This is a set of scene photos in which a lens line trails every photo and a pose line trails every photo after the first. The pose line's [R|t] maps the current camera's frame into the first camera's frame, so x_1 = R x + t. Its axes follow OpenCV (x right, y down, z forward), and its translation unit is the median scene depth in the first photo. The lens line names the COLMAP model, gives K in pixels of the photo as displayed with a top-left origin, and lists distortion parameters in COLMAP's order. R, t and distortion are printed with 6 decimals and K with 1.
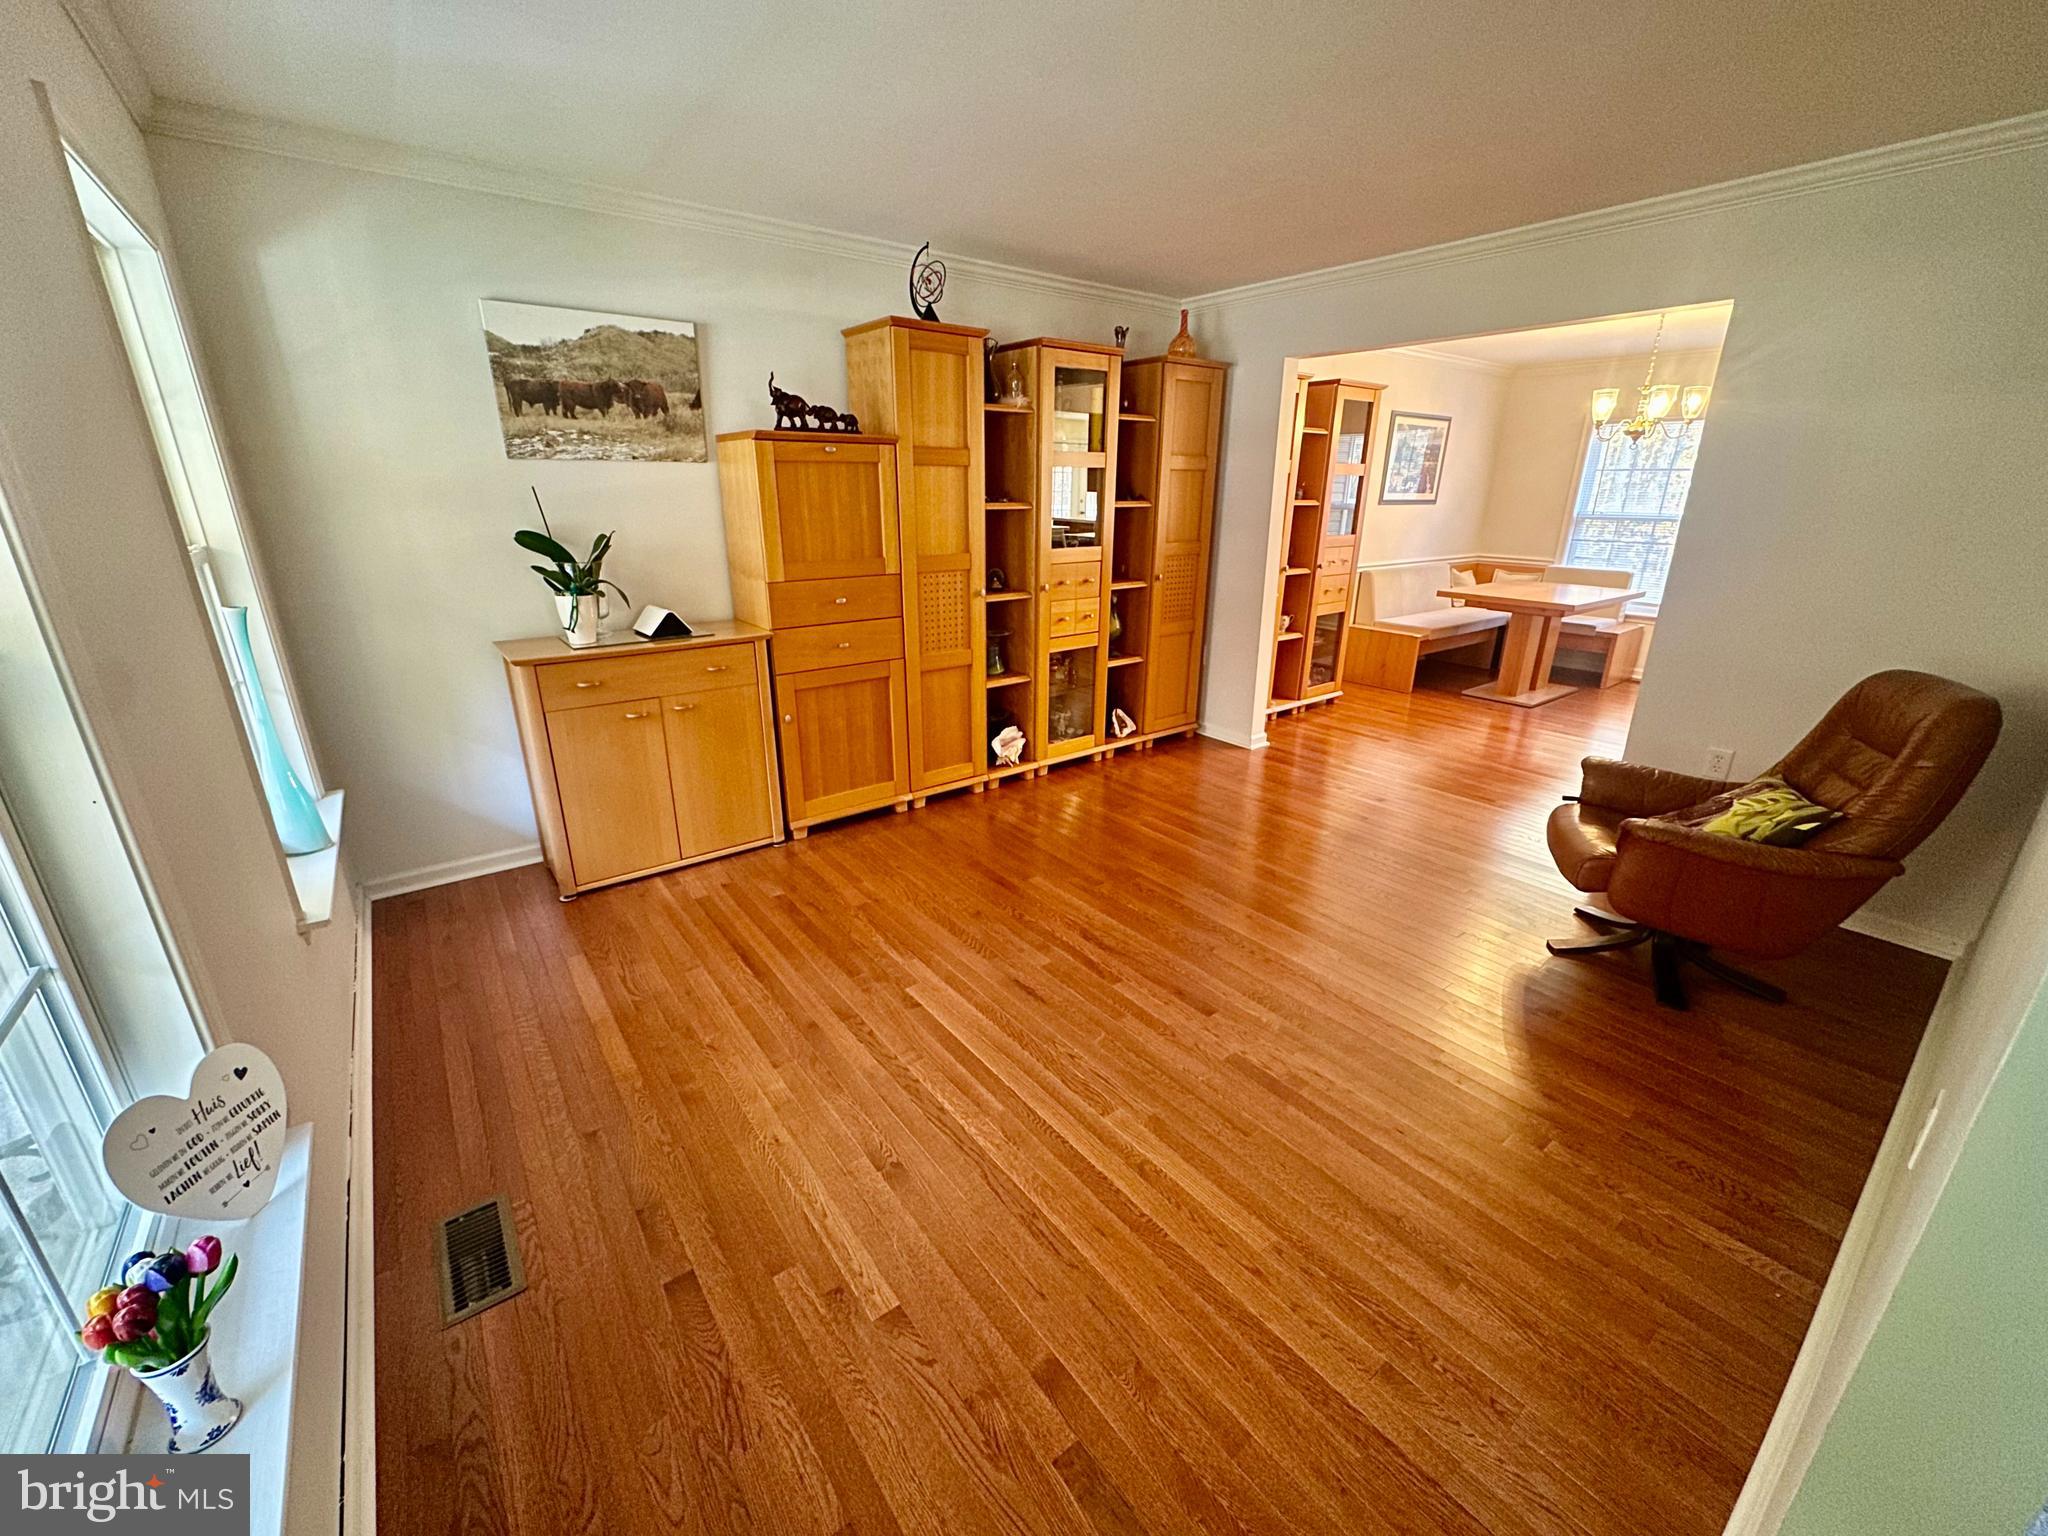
lens RADIAL K [[818.1, 0, 1018.2], [0, 818.1, 767.7], [0, 0, 1]] dist [-0.001242, -0.000008]
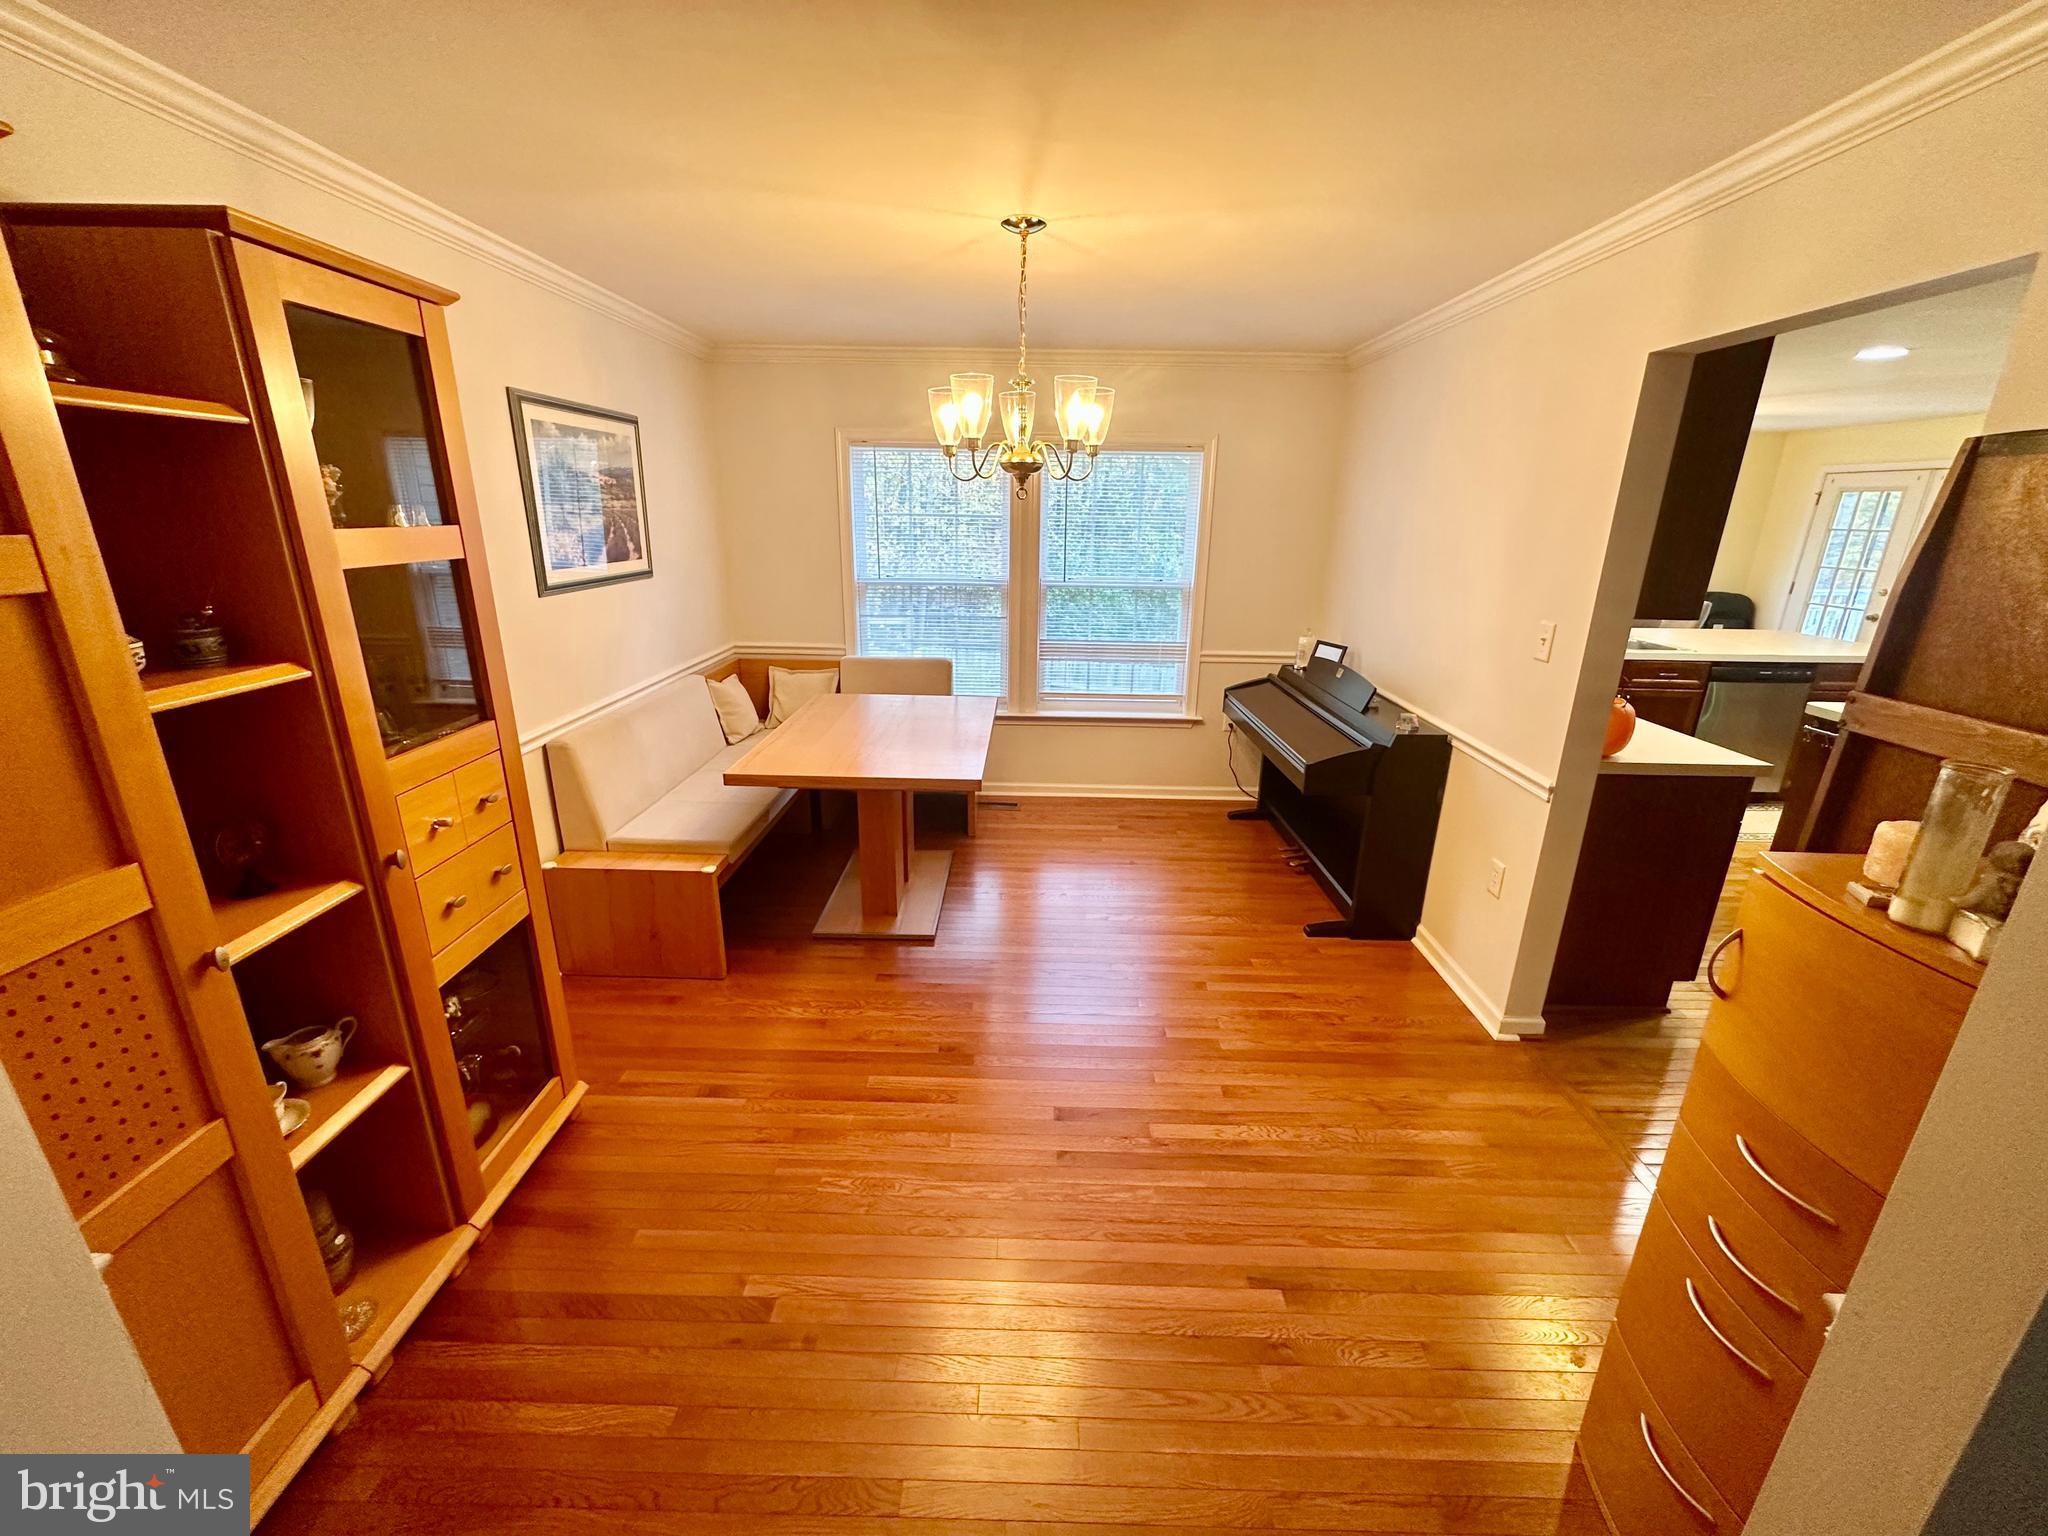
lens RADIAL K [[818.1, 0, 1018.9], [0, 818.1, 769.5], [0, 0, 1]] dist [-0.001242, -0.000008]
pose [[0.619499, -0.235970, 0.748691, 0.243776], [0.245202, 0.964196, 0.101002, -0.210523], [-0.745719, 0.121009, 0.655179, 0.517840]]
